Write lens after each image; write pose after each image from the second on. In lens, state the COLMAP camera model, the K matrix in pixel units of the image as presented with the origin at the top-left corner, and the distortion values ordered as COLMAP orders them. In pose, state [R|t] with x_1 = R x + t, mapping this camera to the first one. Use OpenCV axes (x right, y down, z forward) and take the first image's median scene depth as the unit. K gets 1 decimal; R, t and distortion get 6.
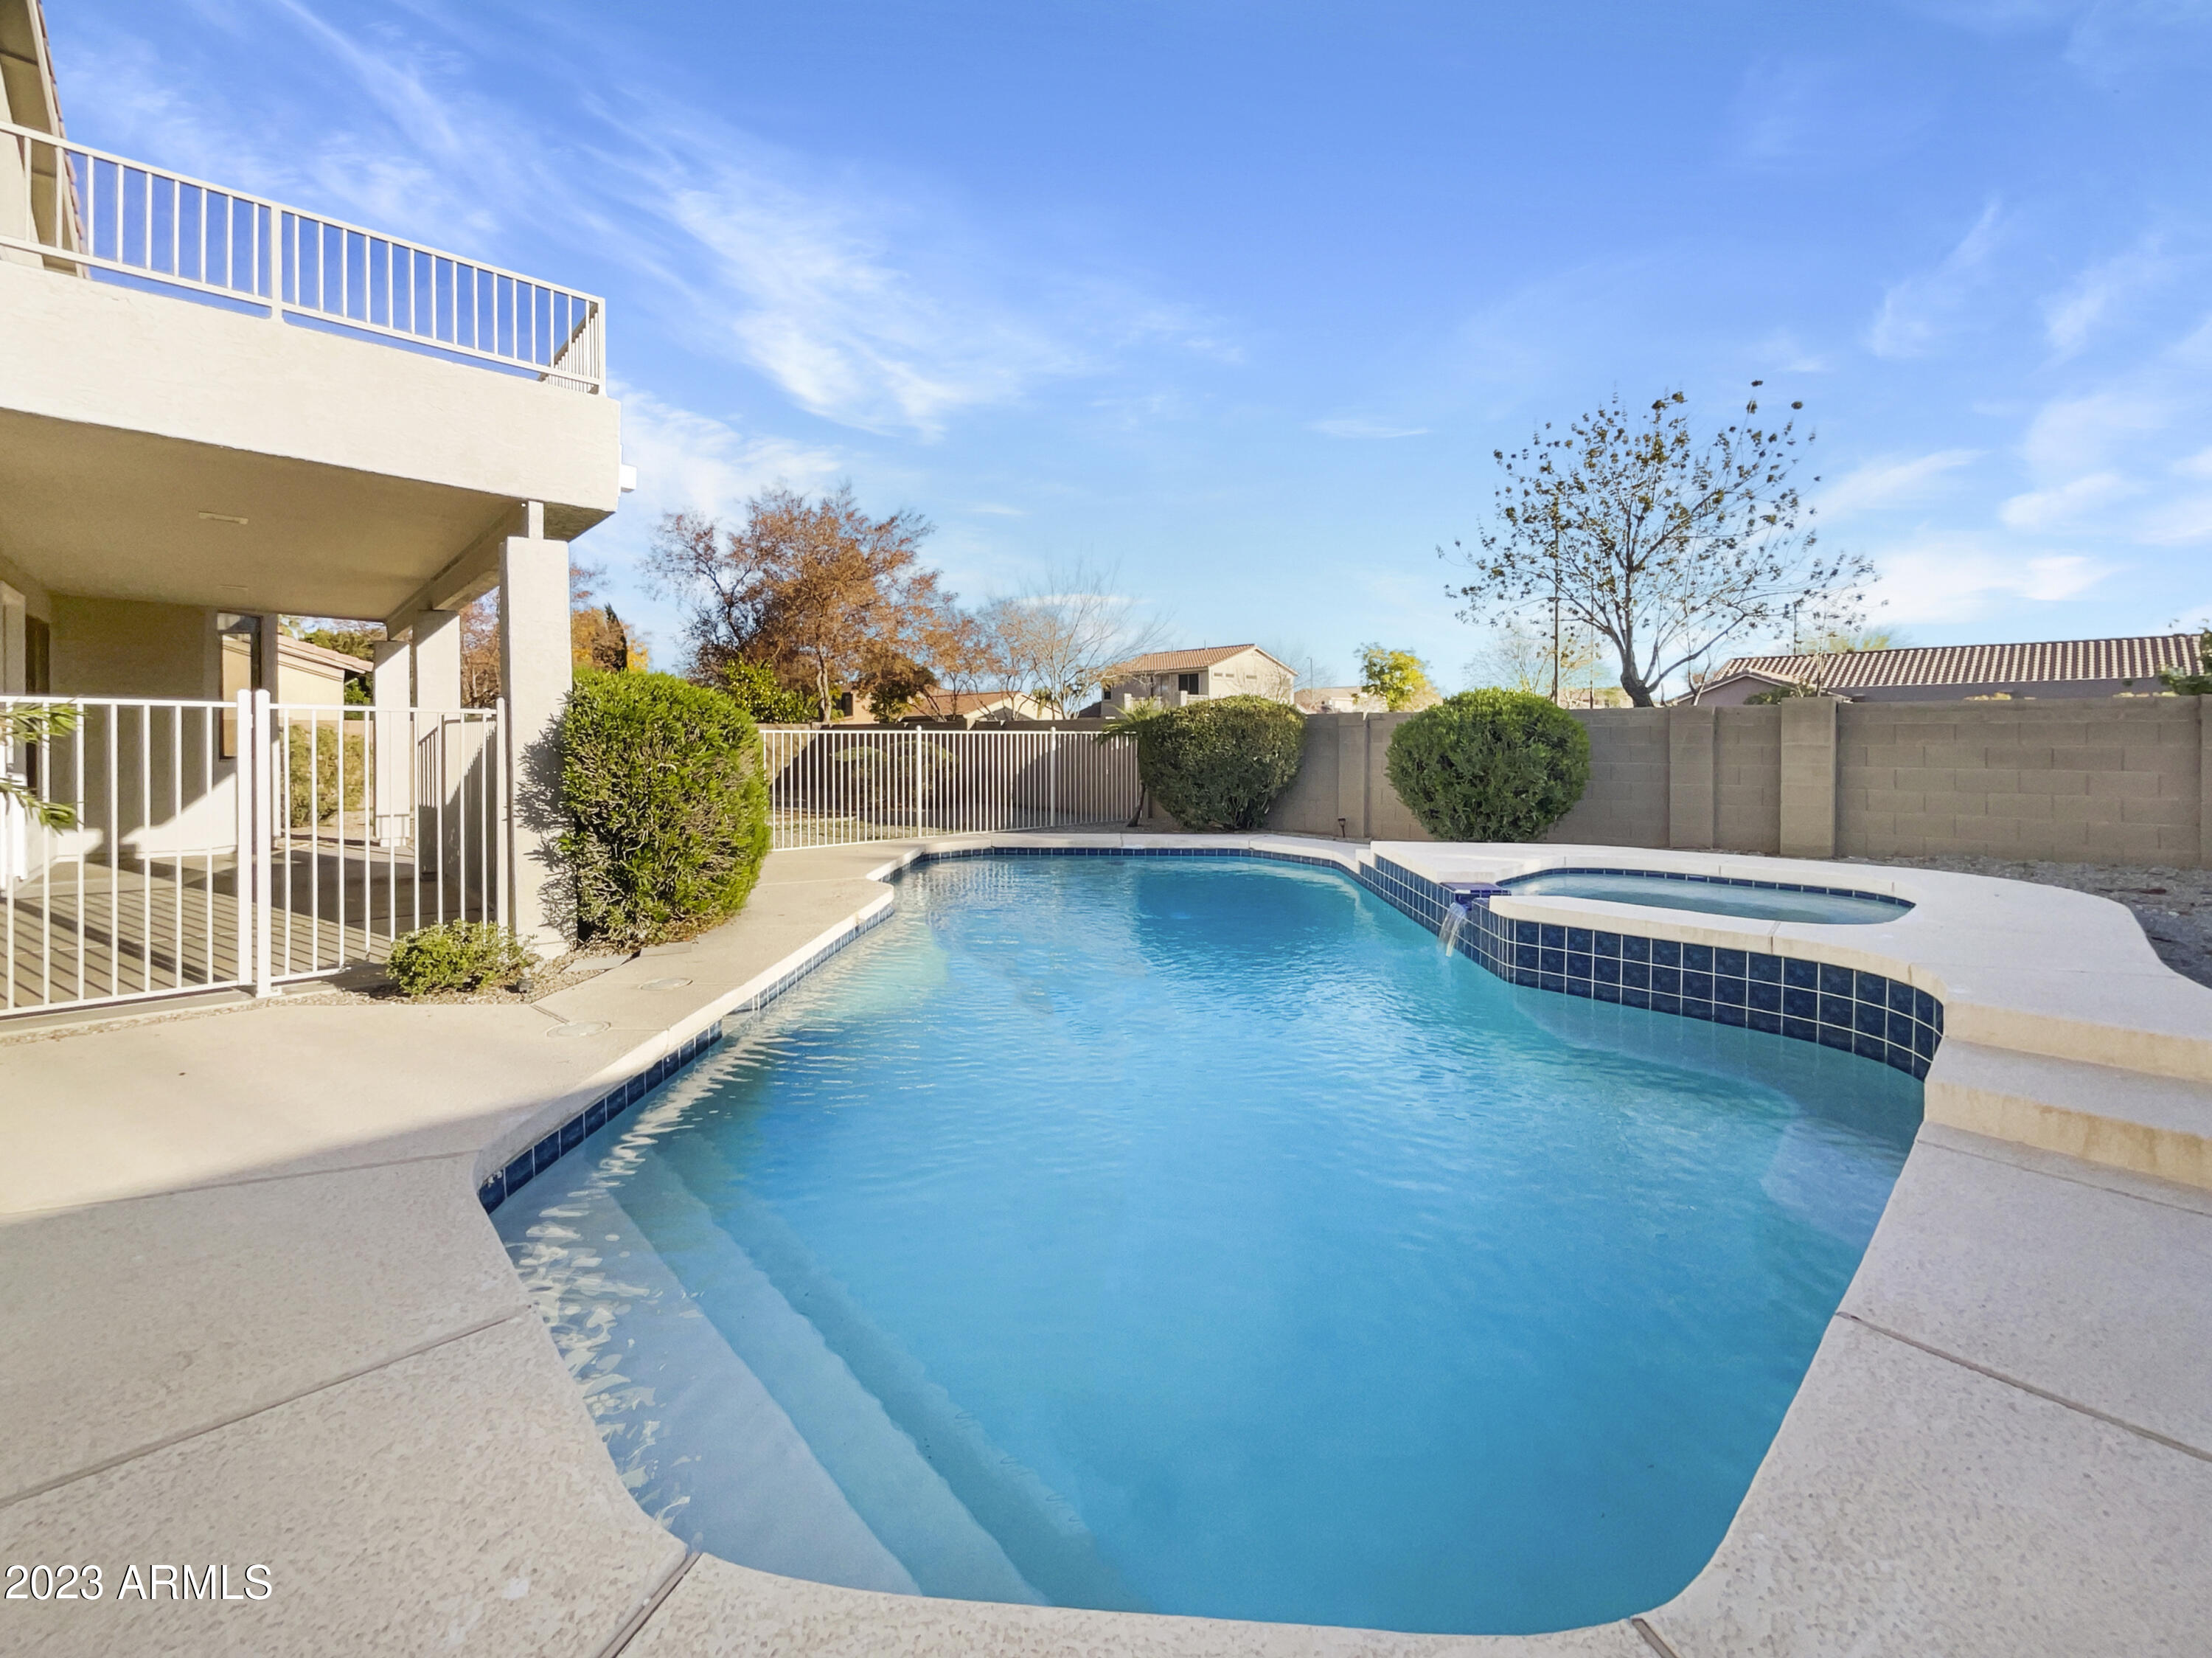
lens RADIAL K [[930.2, 0, 1100.2], [0, 930.2, 753.3], [0, 0, 1]] dist [0.003685, 0.000308]
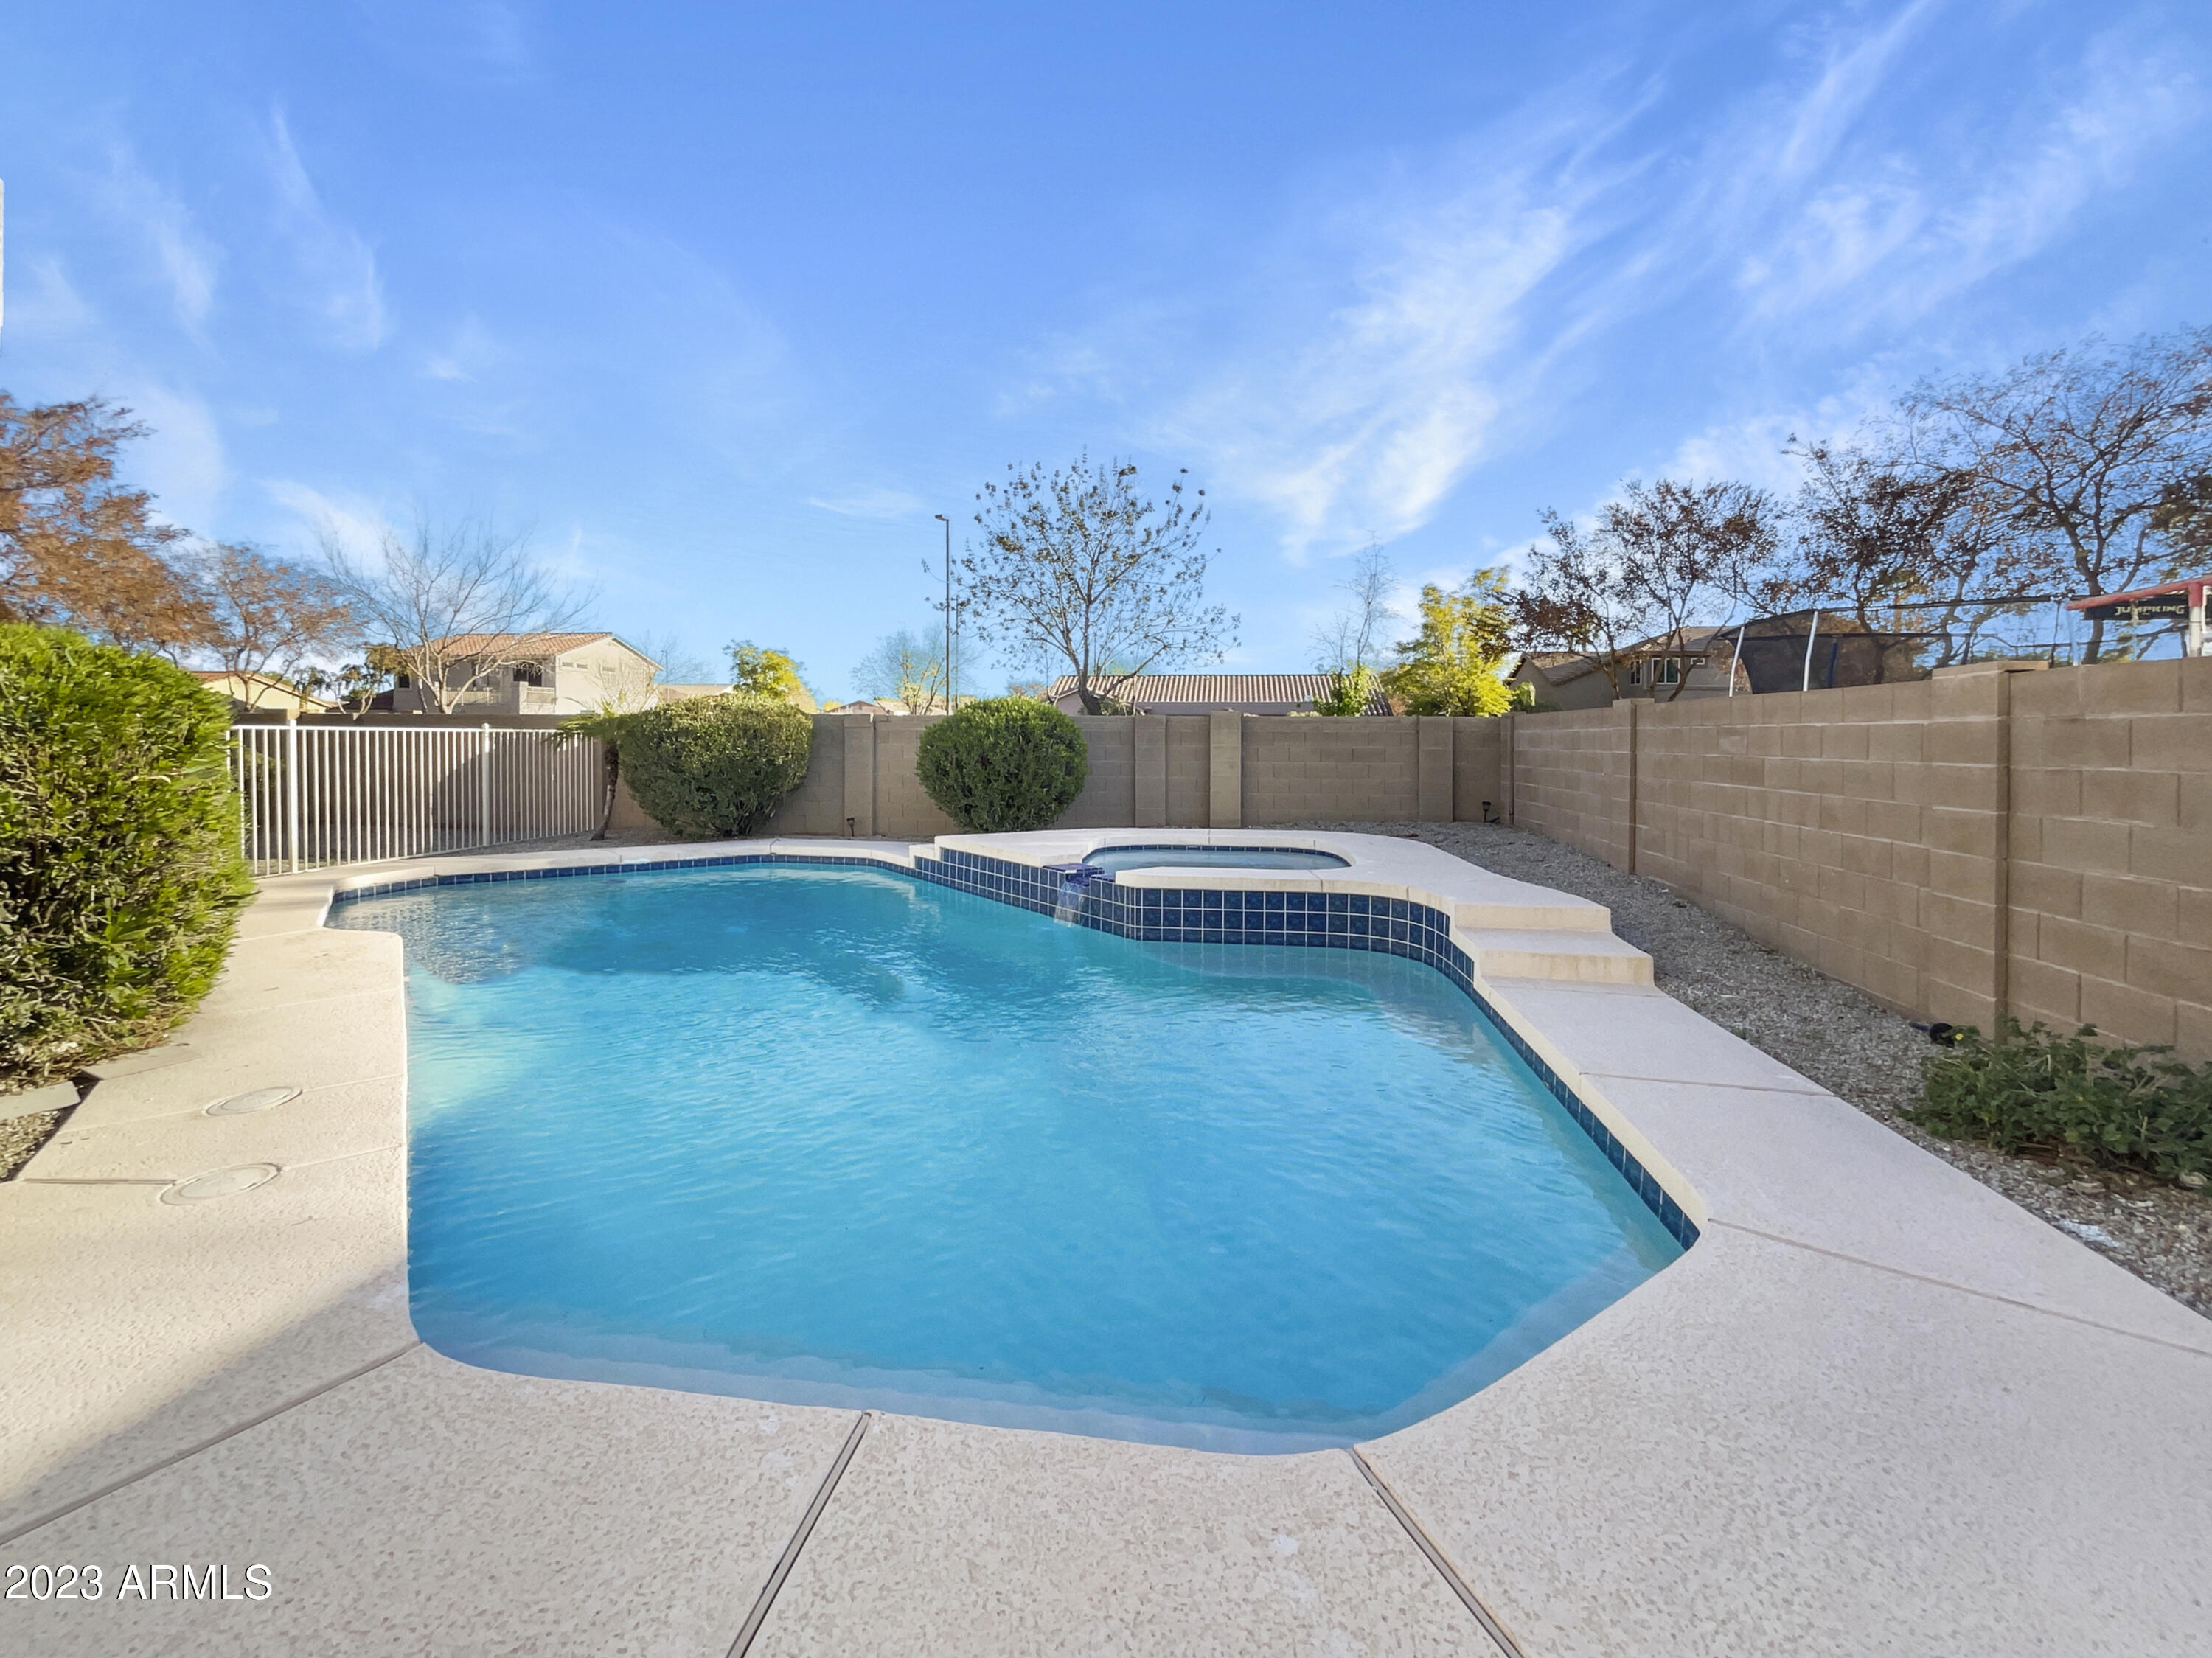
lens RADIAL K [[930.0, 0, 1100.2], [0, 930.0, 753.3], [0, 0, 1]] dist [0.003685, 0.000308]
pose [[0.776075, -0.004363, 0.630626, -0.173178], [0.004316, 0.999989, 0.001608, -0.001341], [-0.630626, 0.001474, 0.776086, 0.036604]]
